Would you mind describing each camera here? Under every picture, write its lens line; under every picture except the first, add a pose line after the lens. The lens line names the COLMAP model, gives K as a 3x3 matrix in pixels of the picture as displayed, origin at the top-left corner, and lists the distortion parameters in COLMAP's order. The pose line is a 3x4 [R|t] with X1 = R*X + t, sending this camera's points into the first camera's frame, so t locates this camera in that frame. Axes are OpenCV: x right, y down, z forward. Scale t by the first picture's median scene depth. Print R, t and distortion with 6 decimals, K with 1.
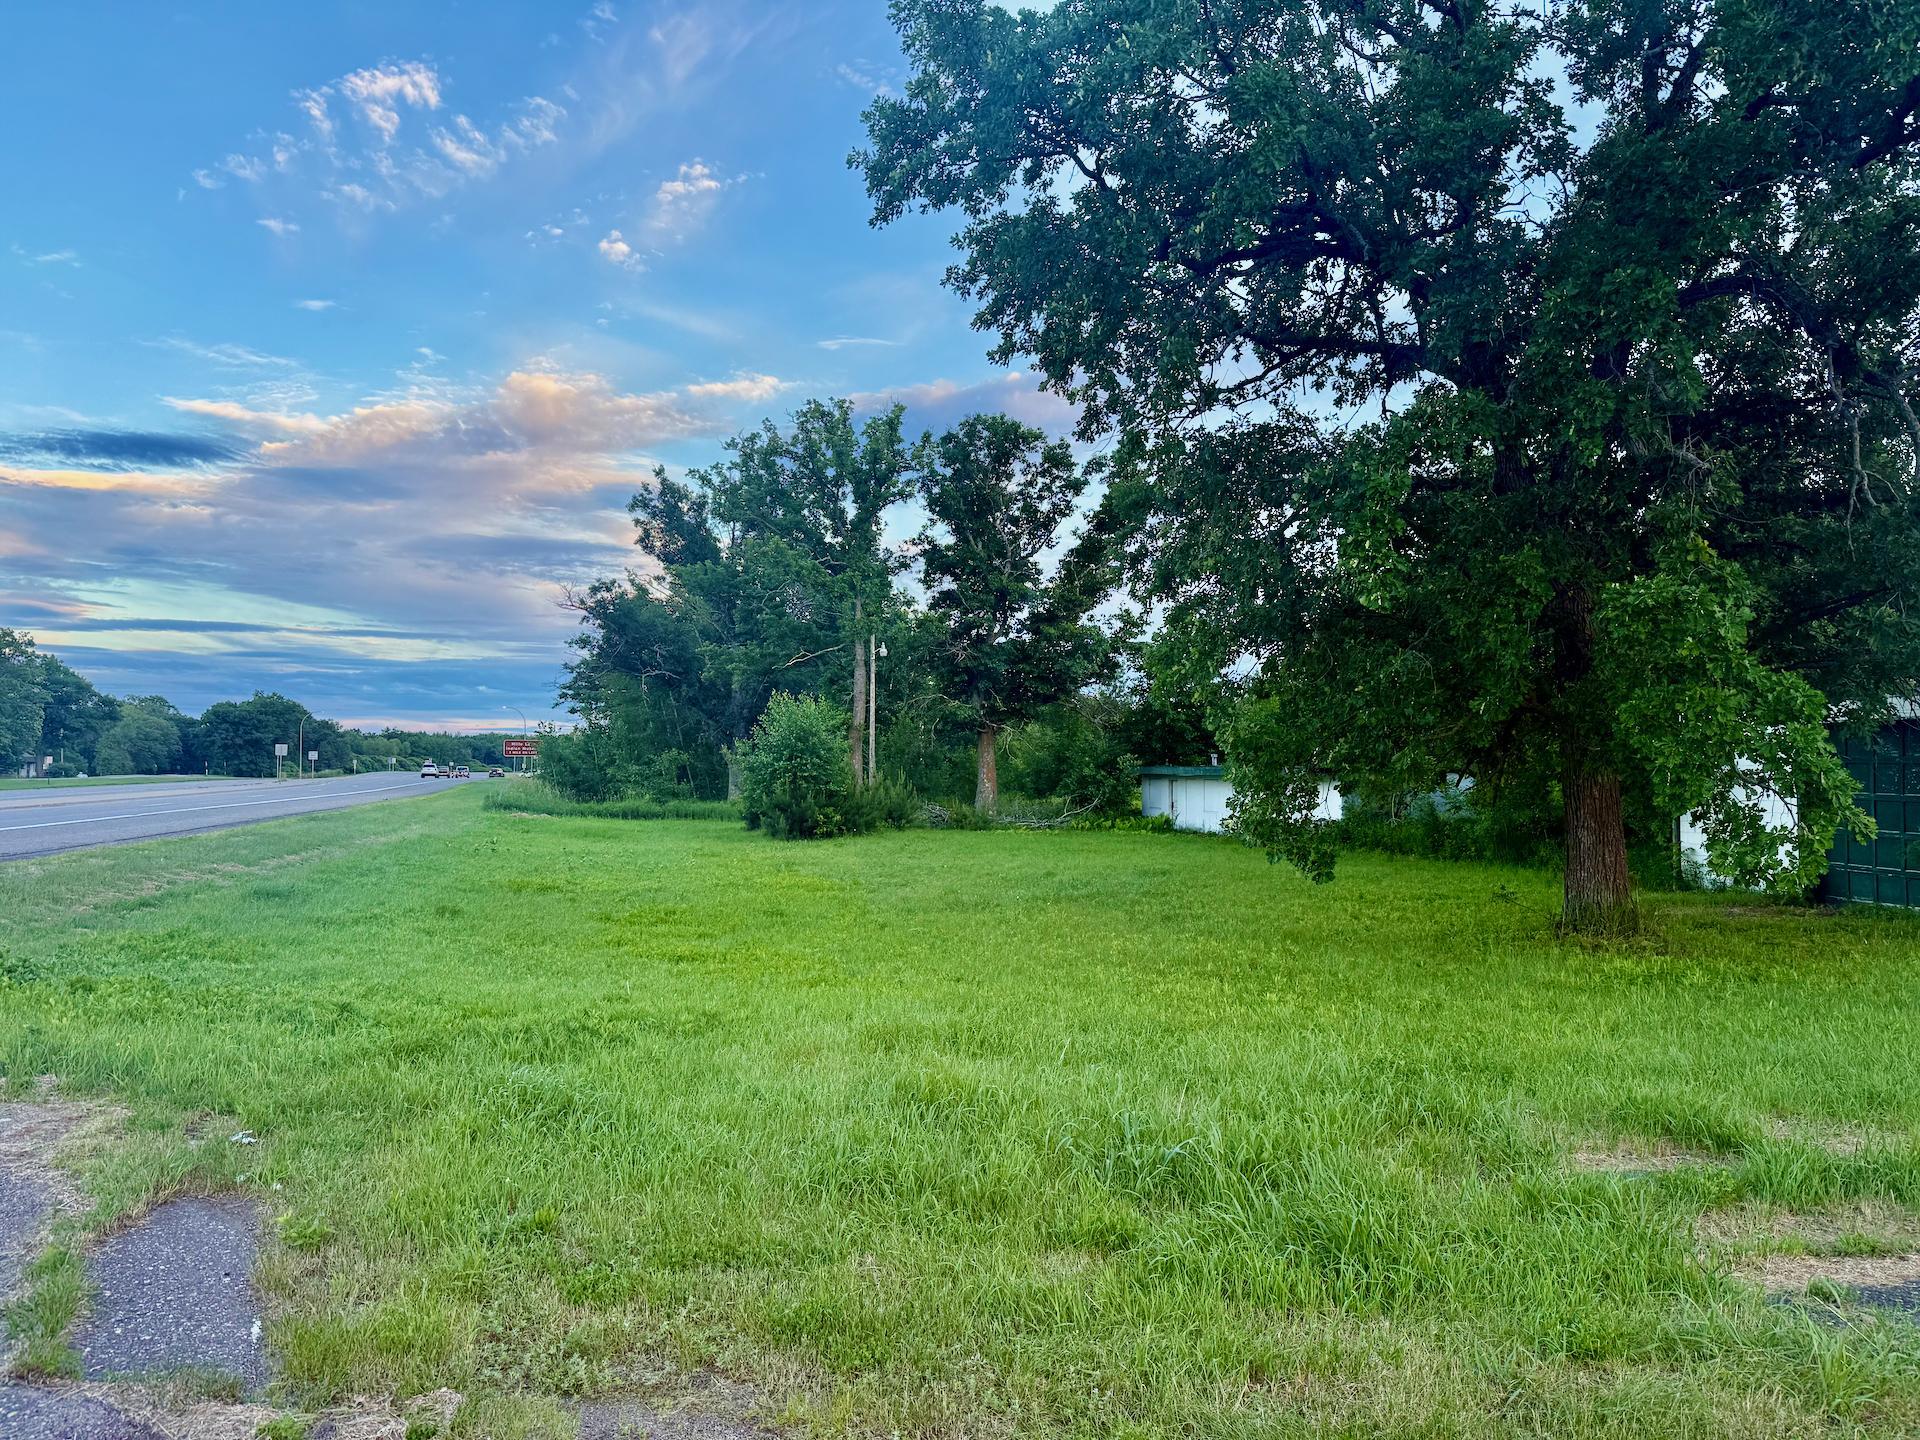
lens RADIAL K [[1325.7, 0, 964.0], [0, 1325.7, 724.2], [0, 0, 1]] dist [0.025902, -0.038324]
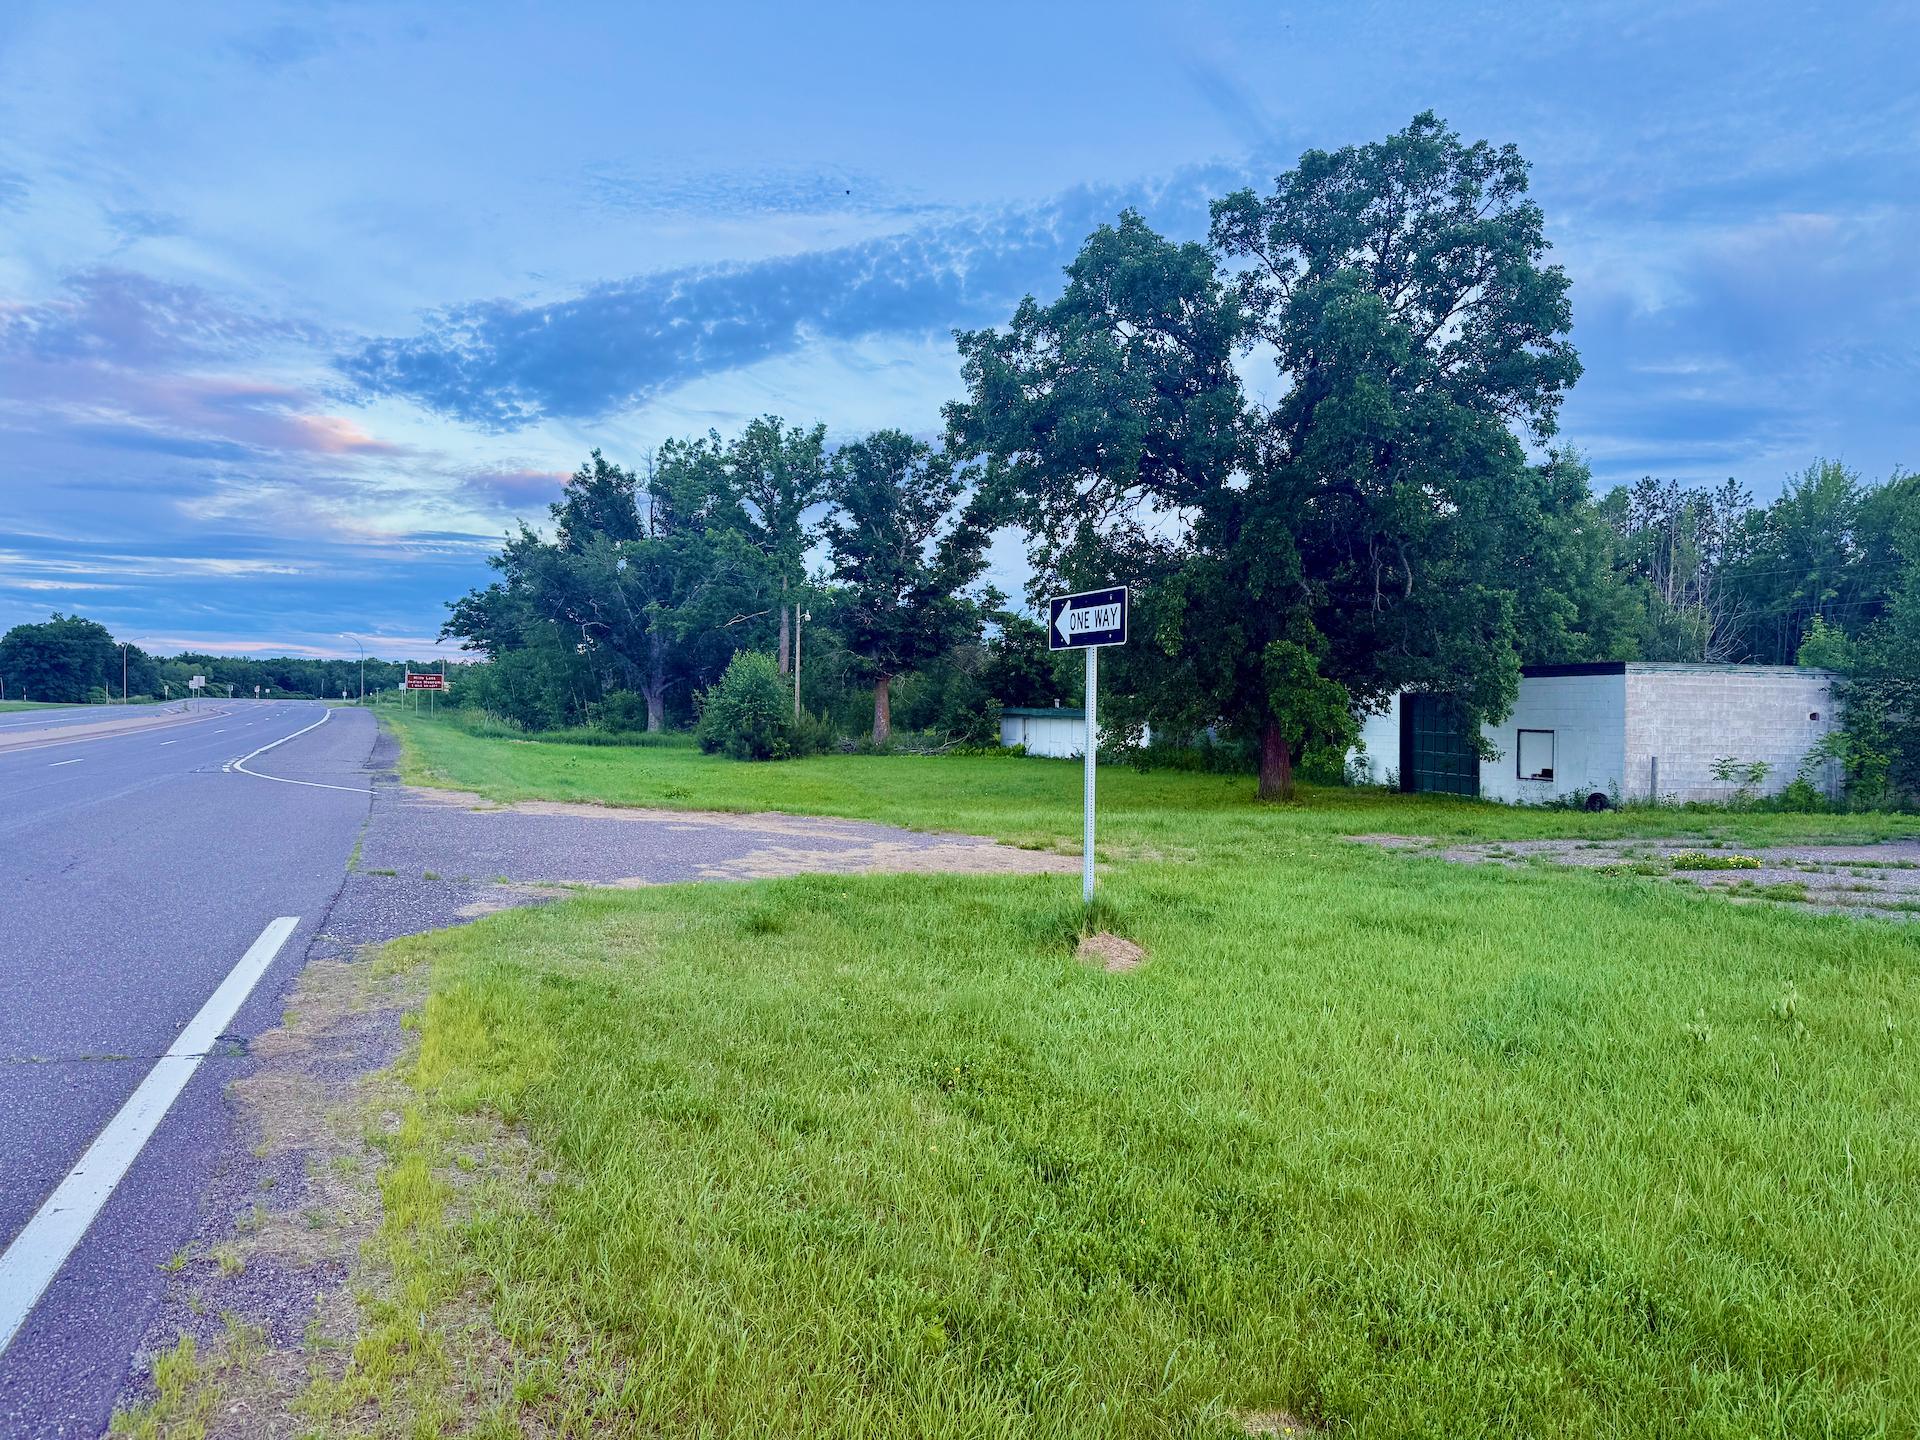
lens RADIAL K [[1309.8, 0, 957.1], [0, 1309.8, 744.9], [0, 0, 1]] dist [0.074801, -0.114854]
pose [[0.991056, 0.005466, 0.133337, -0.100953], [-0.014357, 0.997729, 0.065808, -0.019772], [-0.132674, -0.067133, 0.988884, -0.340063]]
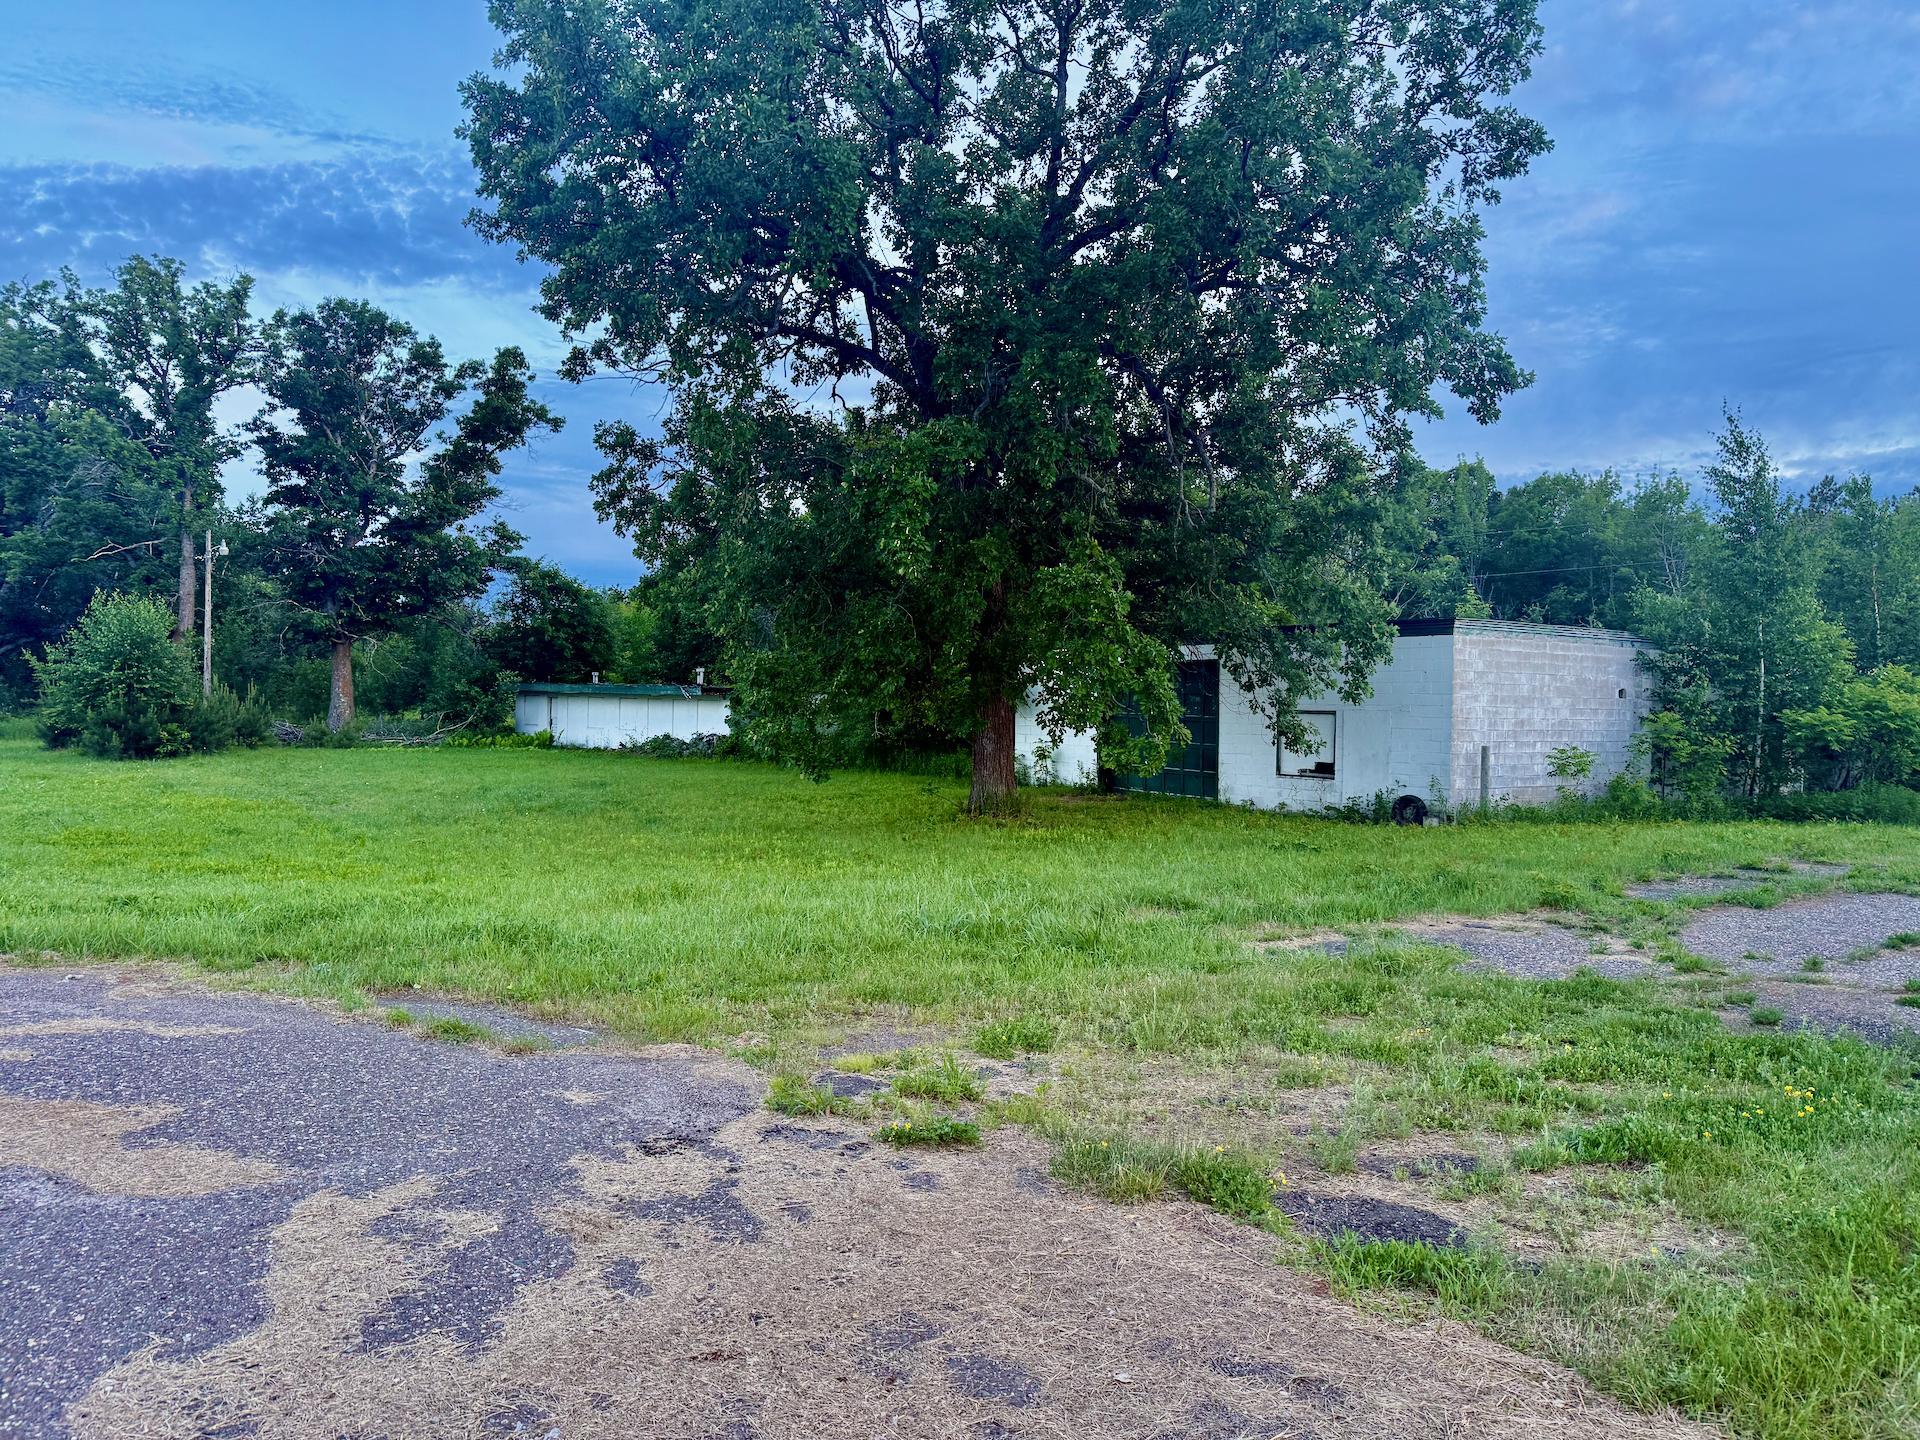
lens RADIAL K [[1344.3, 0, 964.4], [0, 1344.3, 718.2], [0, 0, 1]] dist [0.063215, -0.094352]
pose [[0.875023, 0.004481, 0.484060, -0.078091], [-0.032370, 0.998261, 0.049274, -0.003225], [-0.482997, -0.058785, 0.873646, -0.061519]]
